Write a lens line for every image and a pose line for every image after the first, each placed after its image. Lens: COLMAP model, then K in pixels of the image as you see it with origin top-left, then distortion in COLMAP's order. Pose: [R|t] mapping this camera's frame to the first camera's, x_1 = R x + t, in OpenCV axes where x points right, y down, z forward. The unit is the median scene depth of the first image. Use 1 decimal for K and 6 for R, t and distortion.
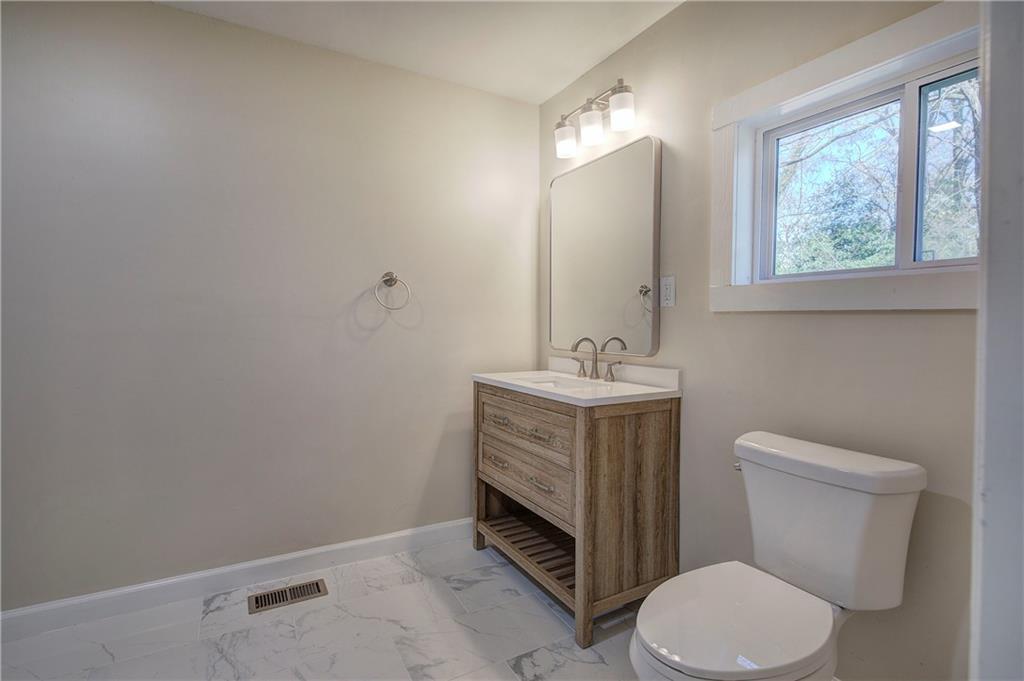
lens RADIAL K [[496.4, 0, 511.9], [0, 496.4, 337.7], [0, 0, 1]] dist [-0.000407, -0.000243]
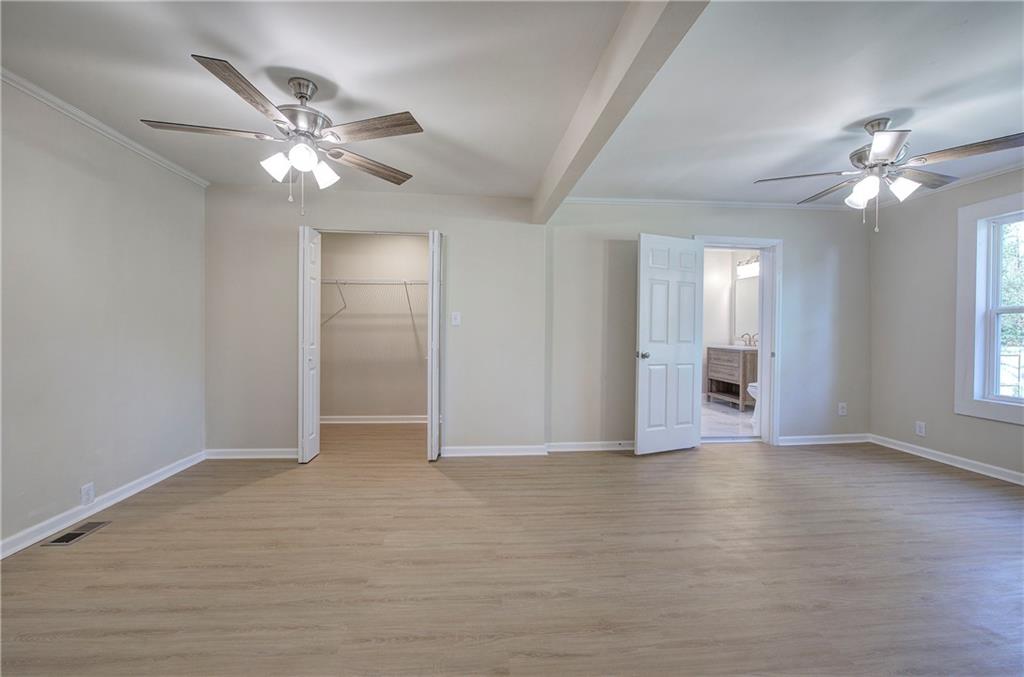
lens RADIAL K [[434.5, 0, 512.8], [0, 434.5, 336.1], [0, 0, 1]] dist [-0.008503, 0.001518]
pose [[0.912660, 0.011837, -0.408548, -0.082627], [-0.017746, 0.999786, -0.010677, 0.072103], [0.408334, 0.016995, 0.912675, -2.131682]]
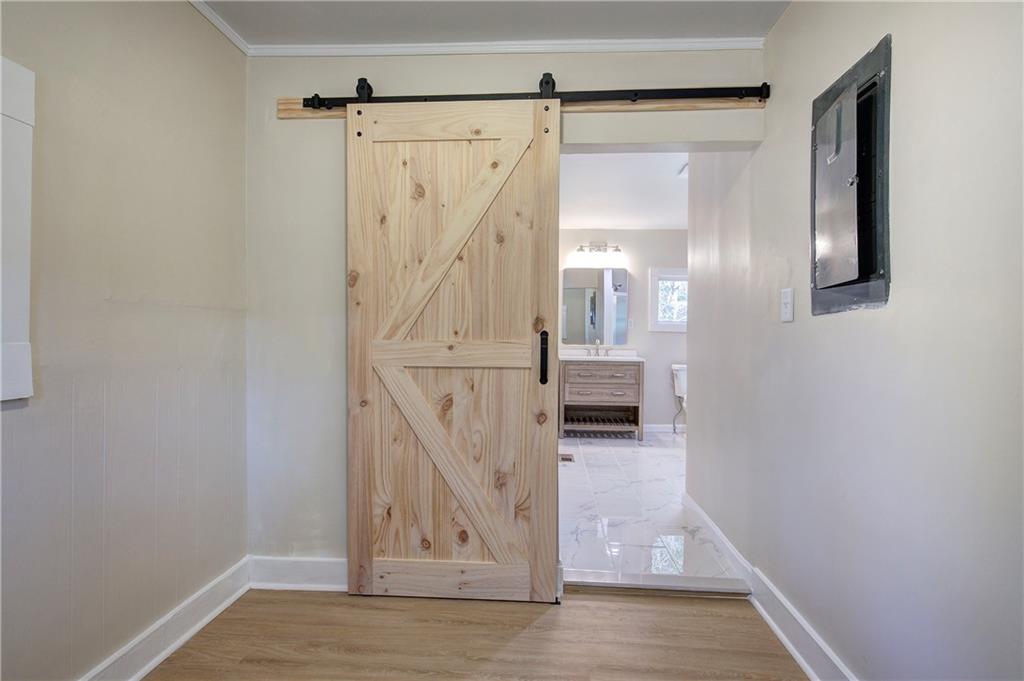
lens RADIAL K [[496.4, 0, 512.4], [0, 496.4, 336.8], [0, 0, 1]] dist [-0.000407, -0.000243]
pose [[0.560368, 0.001704, 0.828242, -2.142994], [0.013298, 0.999850, -0.011054, 0.005112], [-0.828137, 0.017208, 0.560262, -0.046843]]
